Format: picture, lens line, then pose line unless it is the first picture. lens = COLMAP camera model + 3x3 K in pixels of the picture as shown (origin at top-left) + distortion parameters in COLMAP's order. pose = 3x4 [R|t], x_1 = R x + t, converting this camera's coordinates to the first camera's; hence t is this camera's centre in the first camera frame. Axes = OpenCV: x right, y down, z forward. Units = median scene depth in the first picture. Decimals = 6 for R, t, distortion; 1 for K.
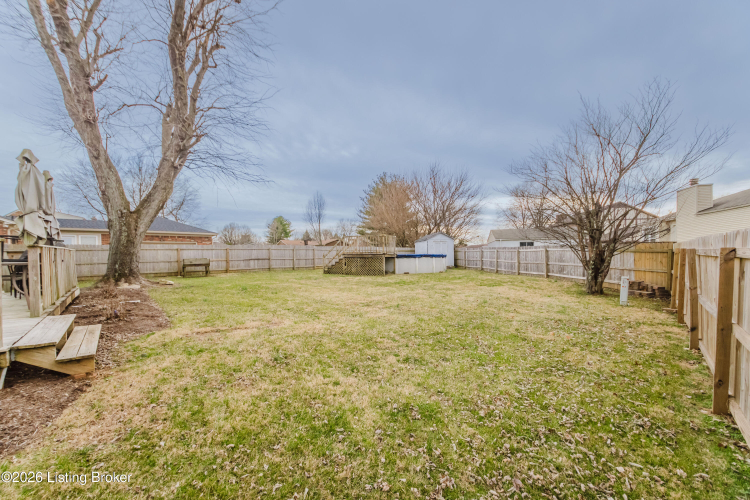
lens RADIAL K [[300.0, 0, 374.1], [0, 300.0, 251.2], [0, 0, 1]] dist [0.010491, -0.000486]
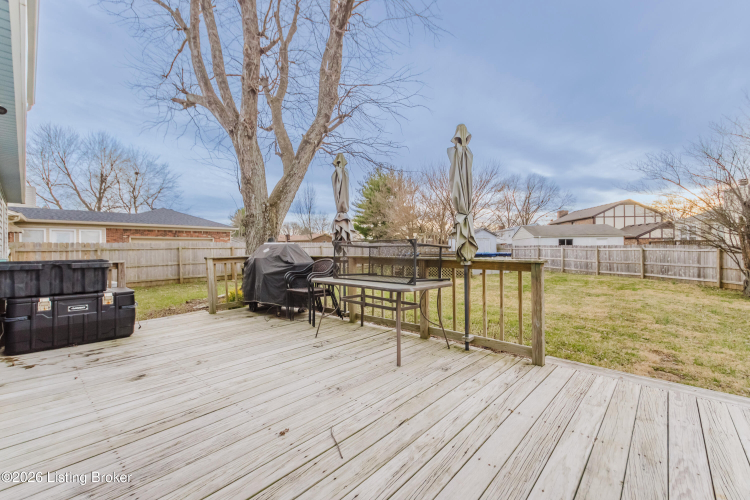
lens RADIAL K [[317.1, 0, 372.9], [0, 317.1, 248.6], [0, 0, 1]] dist [0.003559, 0.000125]
pose [[0.992103, 0.001197, 0.125421, -0.377714], [-0.002129, 0.999971, 0.007299, -0.011812], [-0.125409, -0.007508, 0.992077, 0.067391]]
